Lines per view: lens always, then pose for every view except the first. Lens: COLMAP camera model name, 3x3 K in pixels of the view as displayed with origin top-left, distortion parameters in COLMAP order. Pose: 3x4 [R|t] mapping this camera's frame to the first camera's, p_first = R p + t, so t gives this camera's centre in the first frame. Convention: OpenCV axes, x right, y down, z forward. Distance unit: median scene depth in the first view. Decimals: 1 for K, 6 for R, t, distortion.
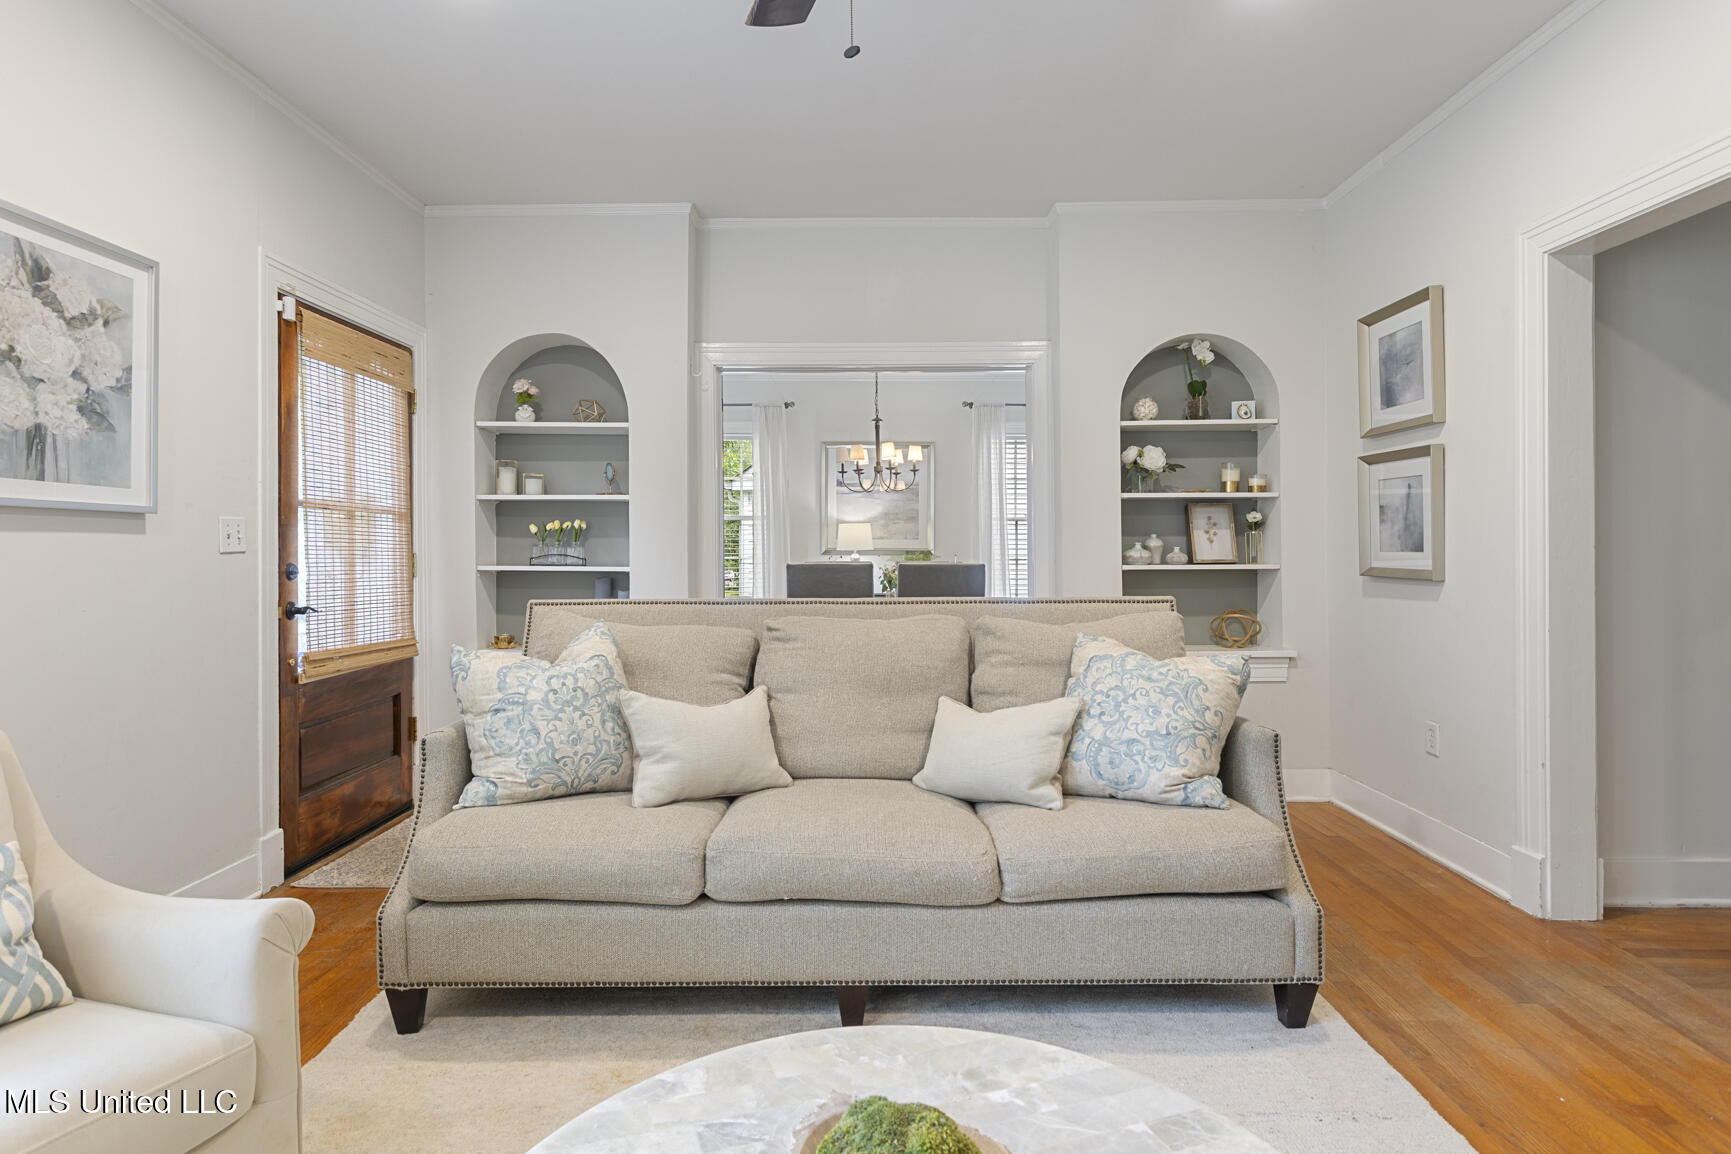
lens RADIAL K [[919.2, 0, 868.8], [0, 919.2, 554.0], [0, 0, 1]] dist [-0.000016, 0.002083]
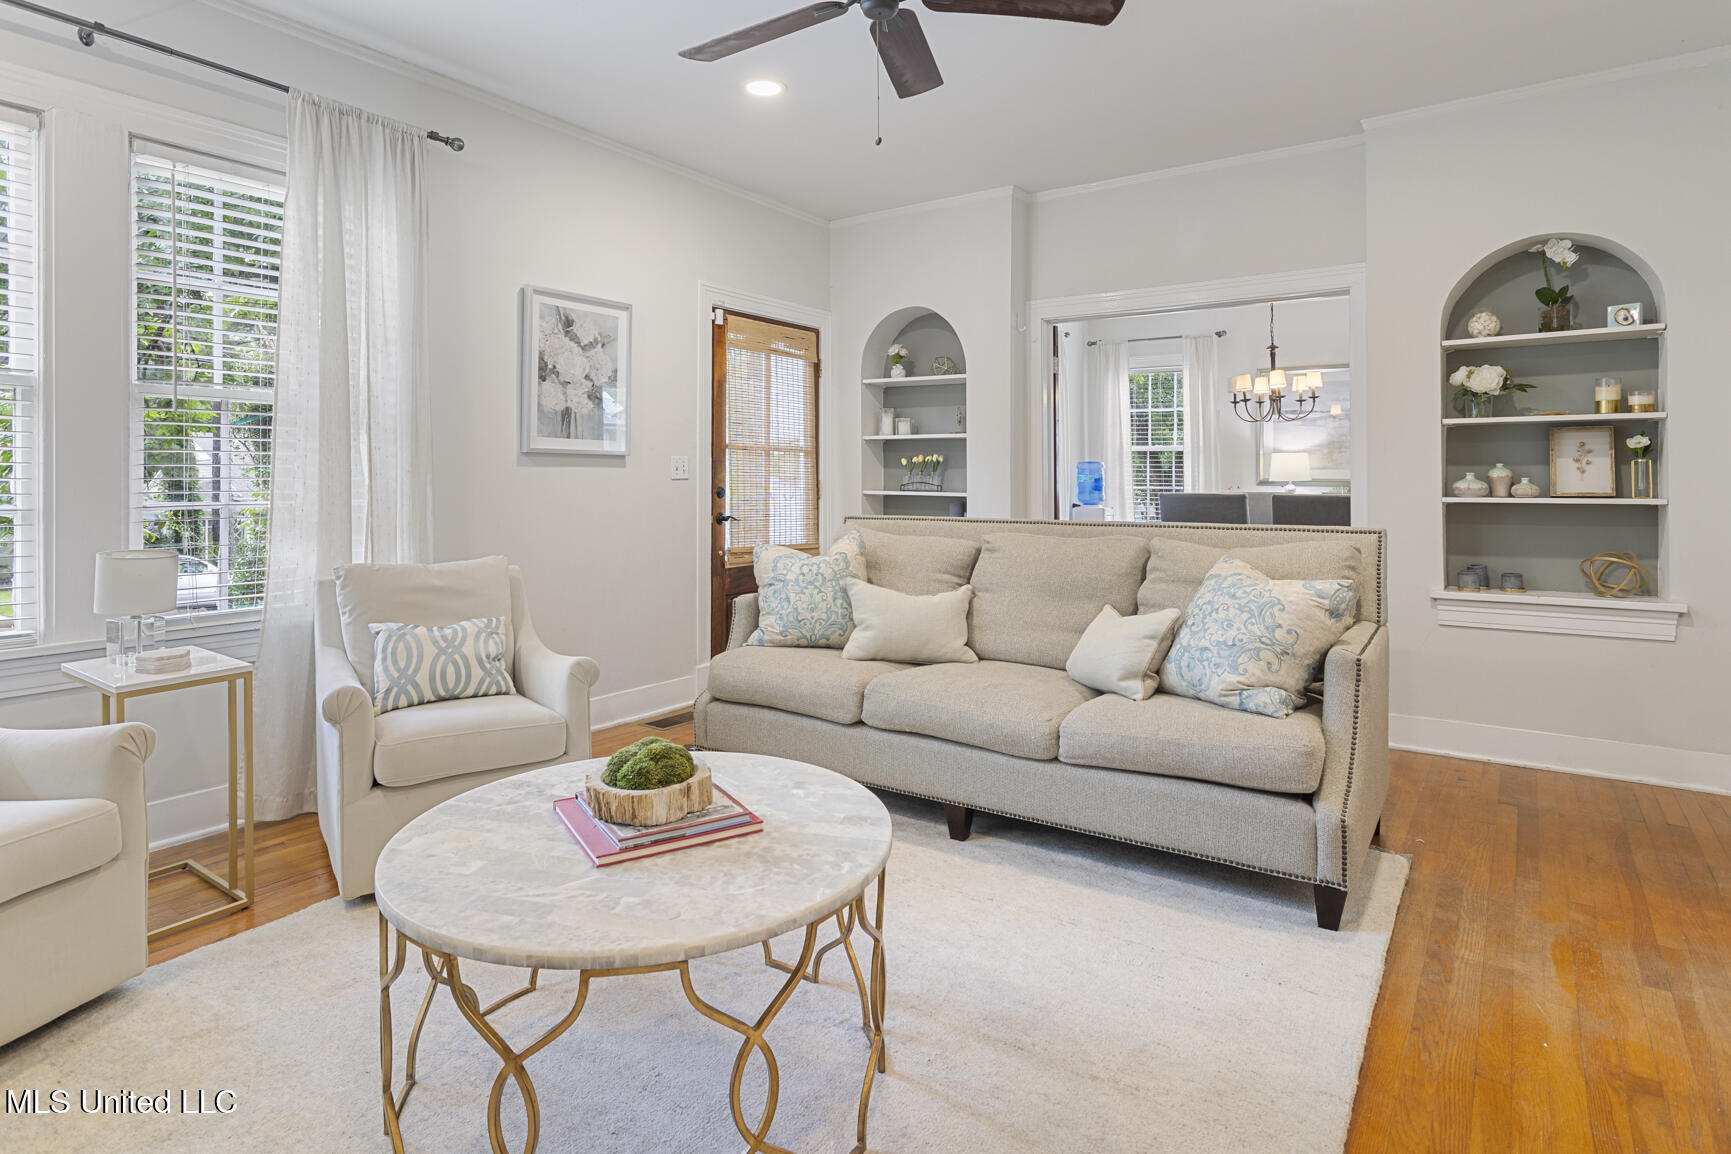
lens RADIAL K [[943.9, 0, 863.5], [0, 943.9, 477.7], [0, 0, 1]] dist [-0.001408, 0.001643]
pose [[0.827722, 0.002846, -0.561130, 0.430734], [-0.006914, 0.999963, -0.005128, 0.001870], [0.561095, 0.008124, 0.827711, -0.141943]]
